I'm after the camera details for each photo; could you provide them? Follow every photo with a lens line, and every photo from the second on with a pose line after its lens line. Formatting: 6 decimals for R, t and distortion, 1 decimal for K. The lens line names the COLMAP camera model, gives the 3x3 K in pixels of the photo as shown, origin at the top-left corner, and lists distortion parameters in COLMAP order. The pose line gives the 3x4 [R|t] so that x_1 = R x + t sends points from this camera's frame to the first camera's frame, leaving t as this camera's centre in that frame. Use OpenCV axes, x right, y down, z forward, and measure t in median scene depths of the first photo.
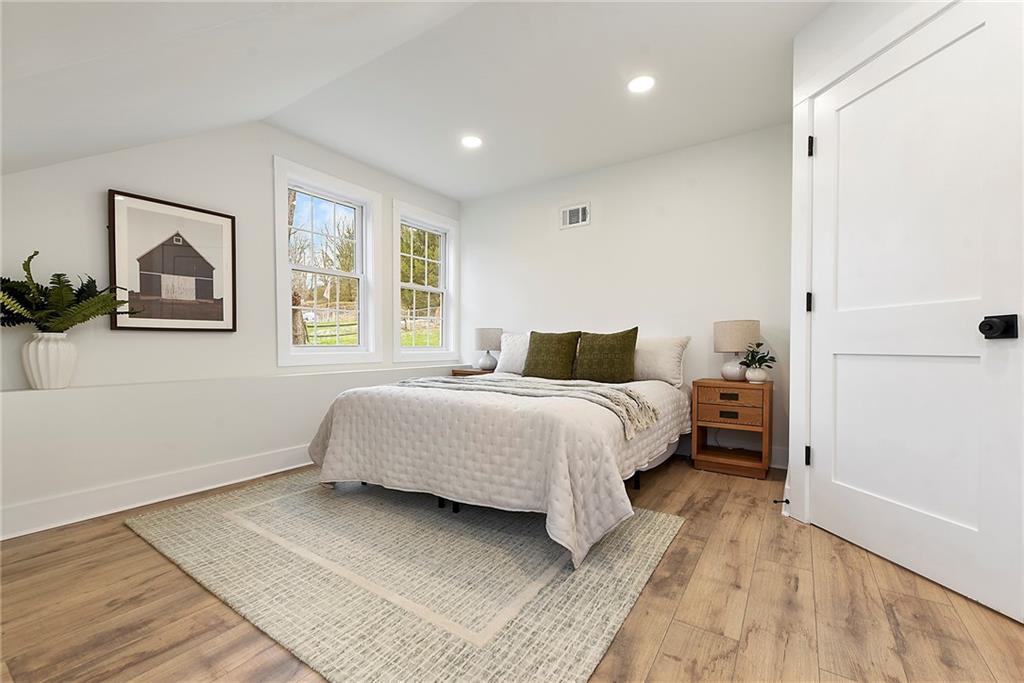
lens RADIAL K [[423.6, 0, 520.3], [0, 423.6, 341.5], [0, 0, 1]] dist [-0.000591, -0.000754]
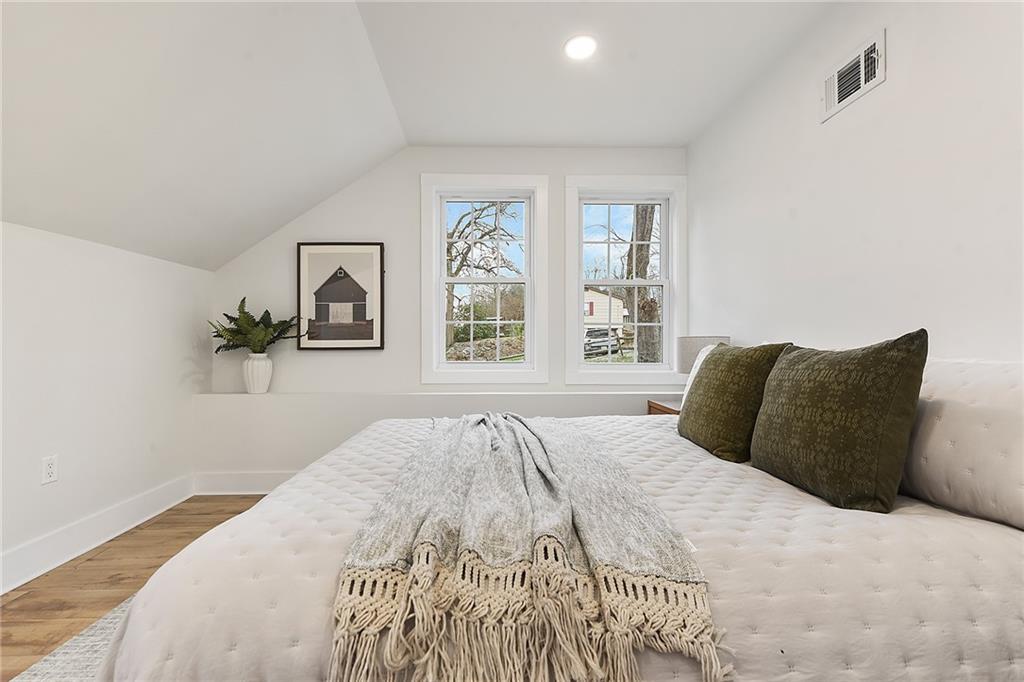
lens RADIAL K [[423.6, 0, 520.3], [0, 423.6, 341.0], [0, 0, 1]] dist [-0.000591, -0.000754]
pose [[0.579681, -0.015331, -0.814699, 0.414626], [0.004952, 0.999871, -0.015292, -0.027360], [0.814829, 0.004830, 0.579682, 0.684373]]
